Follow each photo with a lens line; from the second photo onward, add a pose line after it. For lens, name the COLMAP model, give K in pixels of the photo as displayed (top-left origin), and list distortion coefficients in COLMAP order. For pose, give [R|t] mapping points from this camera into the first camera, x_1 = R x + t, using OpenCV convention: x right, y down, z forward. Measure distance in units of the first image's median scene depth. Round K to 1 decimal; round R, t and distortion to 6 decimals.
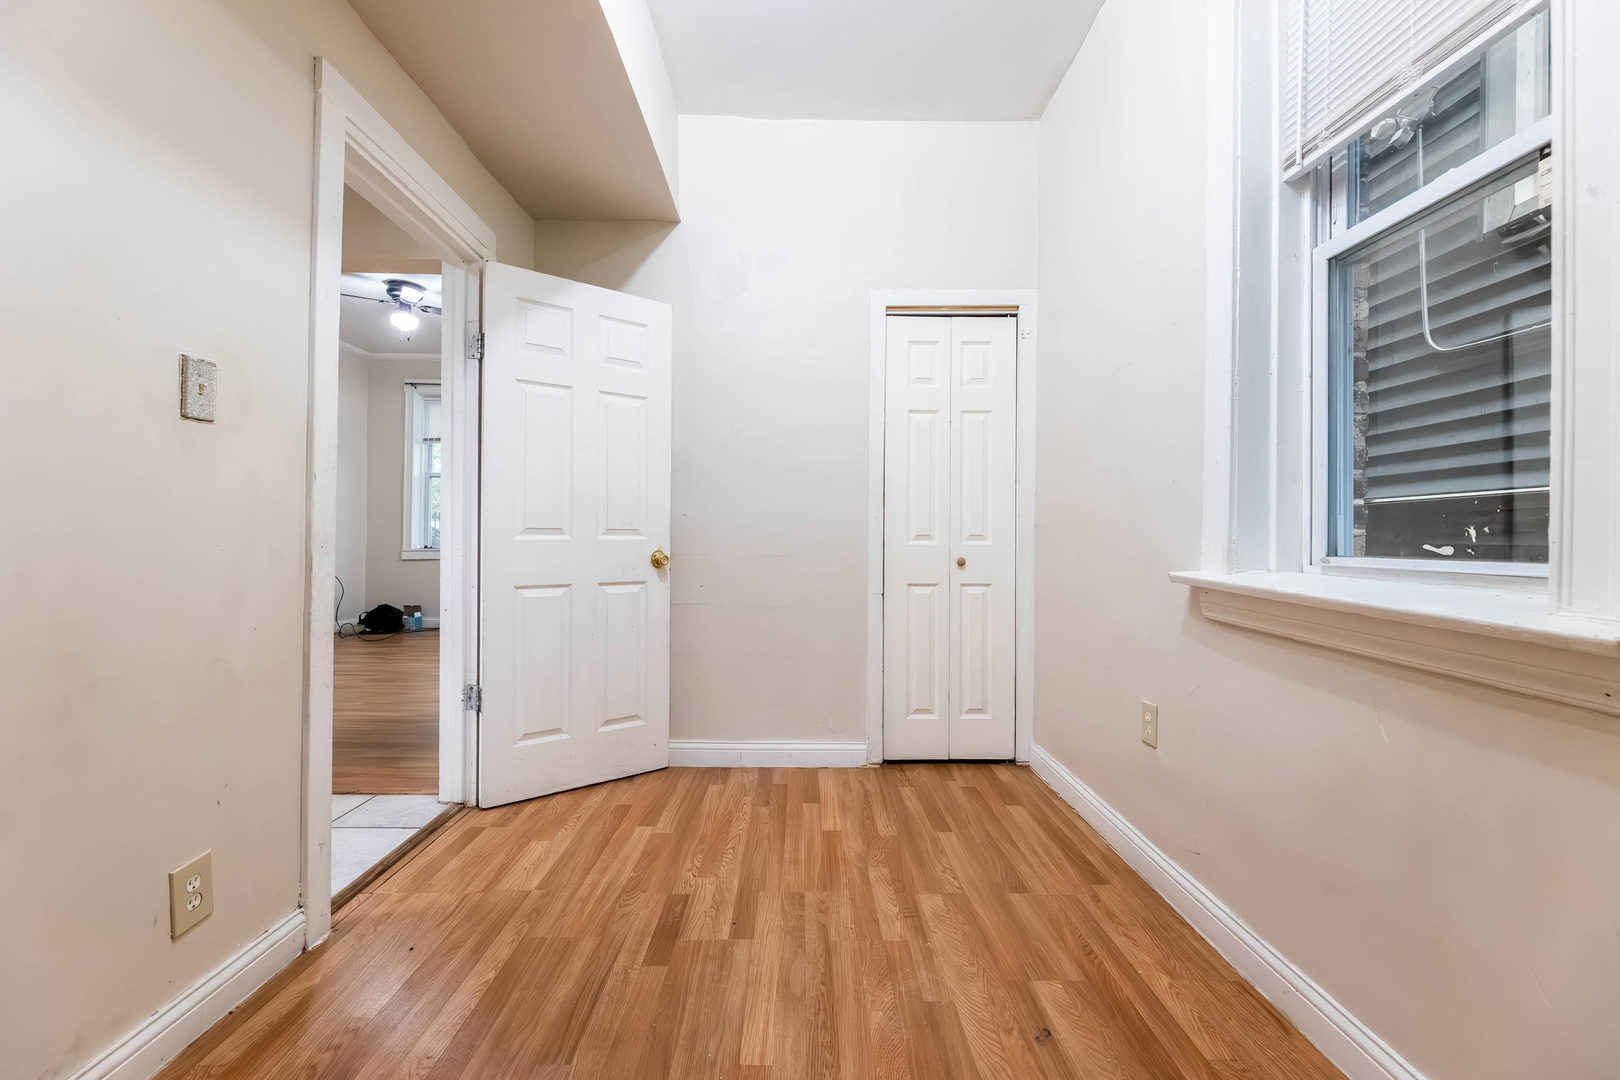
lens RADIAL K [[659.6, 0, 797.4], [0, 659.6, 538.1], [0, 0, 1]] dist [0.001179, 0.000524]
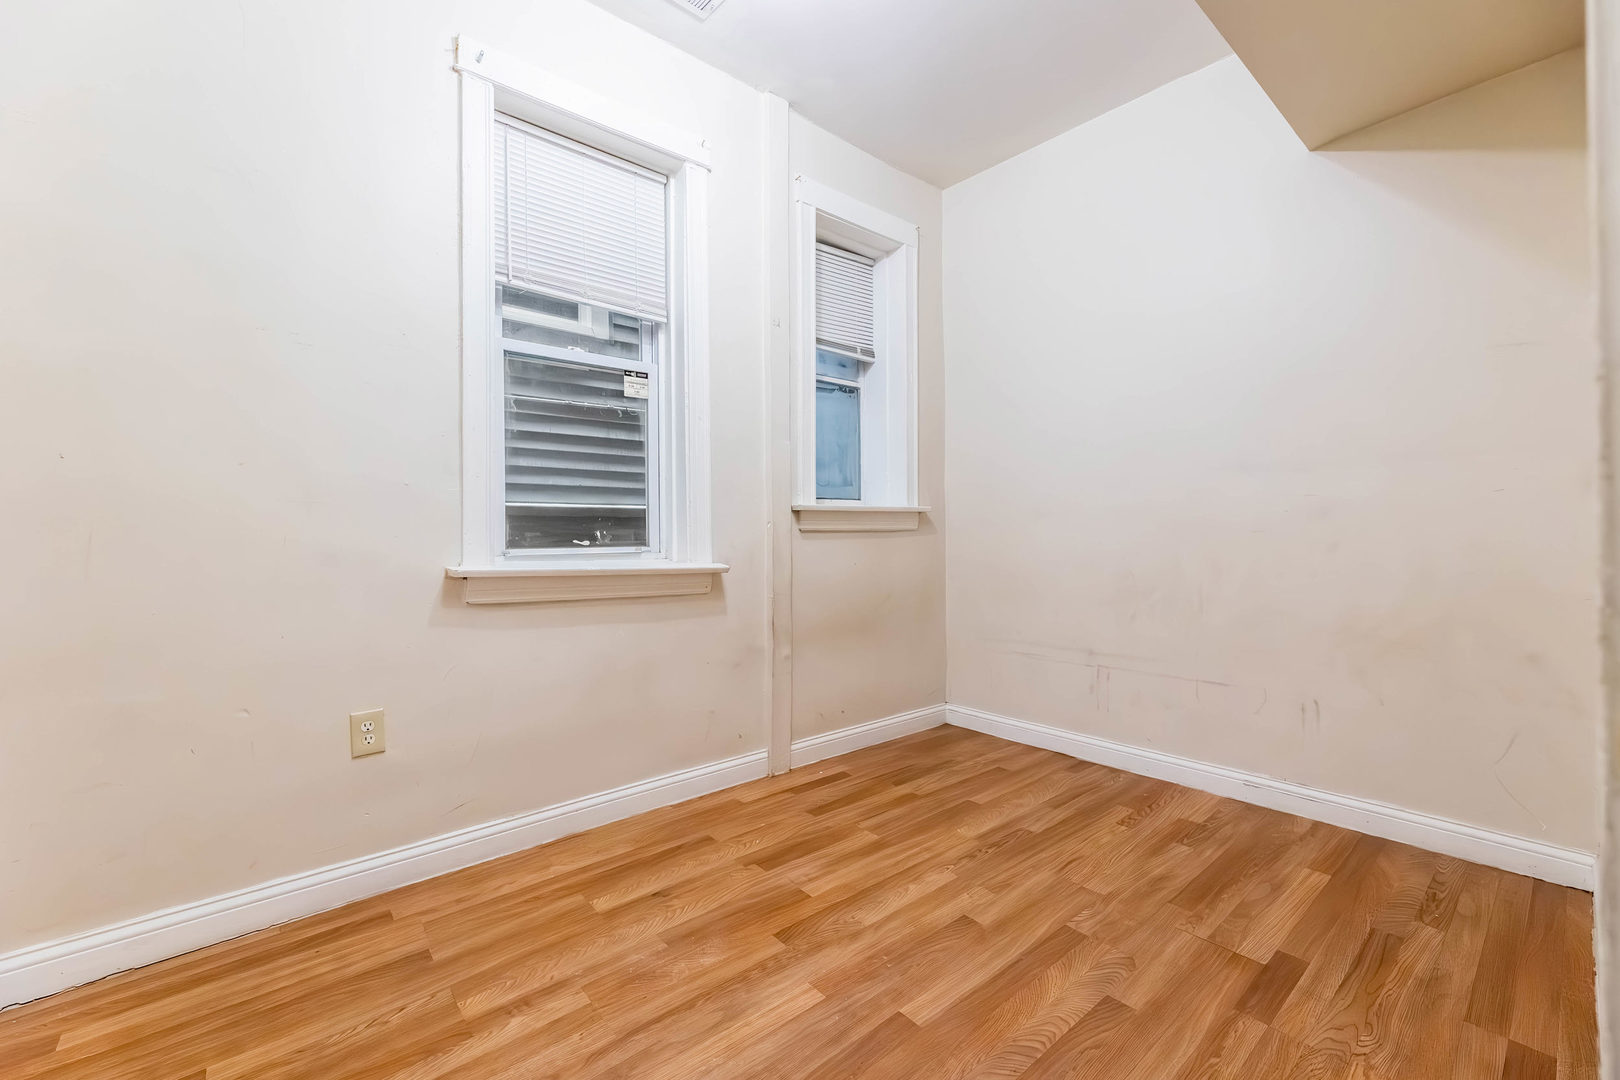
lens RADIAL K [[659.6, 0, 797.4], [0, 659.6, 538.1], [0, 0, 1]] dist [0.001179, 0.000524]
pose [[-0.641043, -0.007858, 0.767465, -0.741085], [0.001154, 0.999937, 0.011202, -0.013146], [-0.767504, 0.008066, -0.640993, 1.406298]]
